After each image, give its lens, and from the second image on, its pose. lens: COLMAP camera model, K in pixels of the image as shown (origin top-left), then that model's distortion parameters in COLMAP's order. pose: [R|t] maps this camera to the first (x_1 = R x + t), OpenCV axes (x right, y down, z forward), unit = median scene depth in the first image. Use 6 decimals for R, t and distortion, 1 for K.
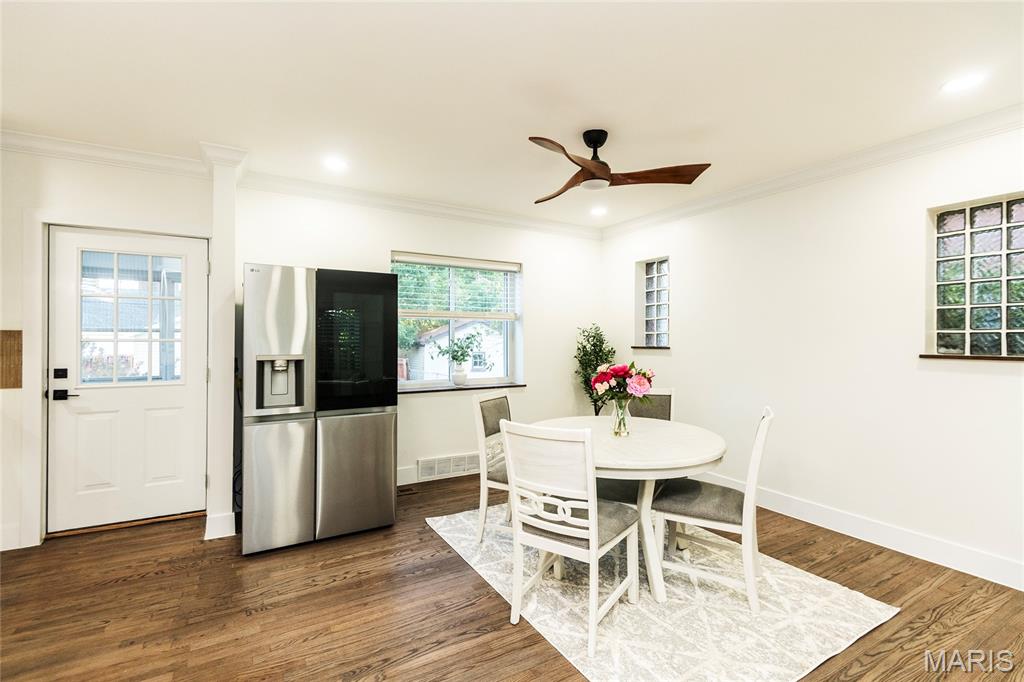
lens RADIAL K [[477.7, 0, 524.3], [0, 477.7, 336.6], [0, 0, 1]] dist [0.032250, 0.000006]
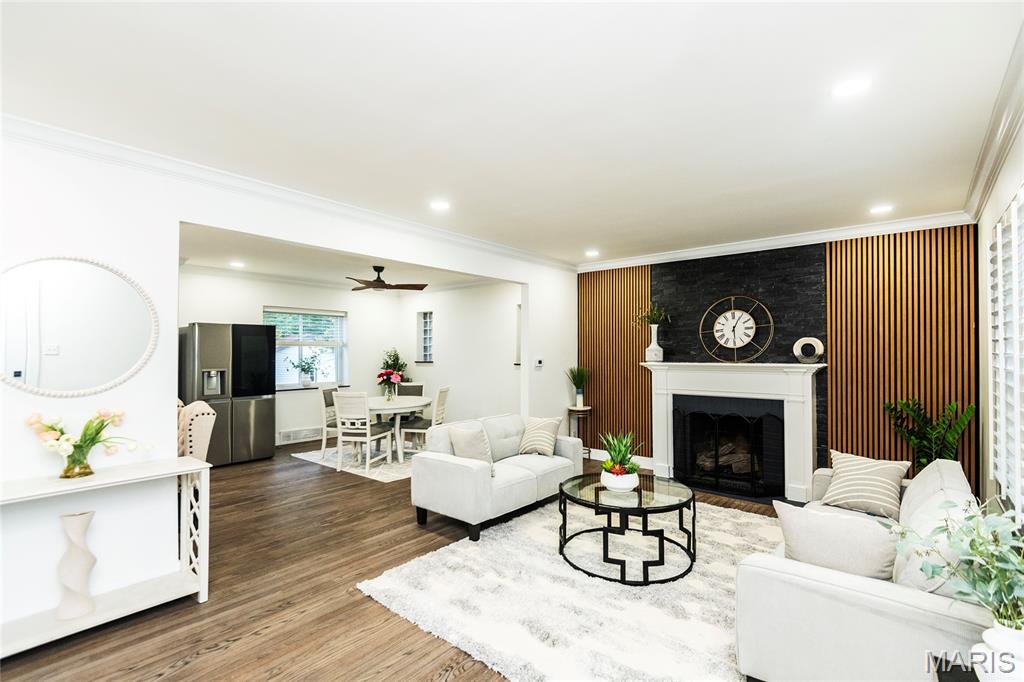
lens RADIAL K [[523.2, 0, 534.5], [0, 523.2, 339.3], [0, 0, 1]] dist [0.034174, -0.001411]
pose [[0.951096, 0.000030, 0.308895, 0.080621], [0.005980, 0.999811, -0.018509, -0.034835], [-0.308837, 0.019451, 0.950916, -1.493985]]
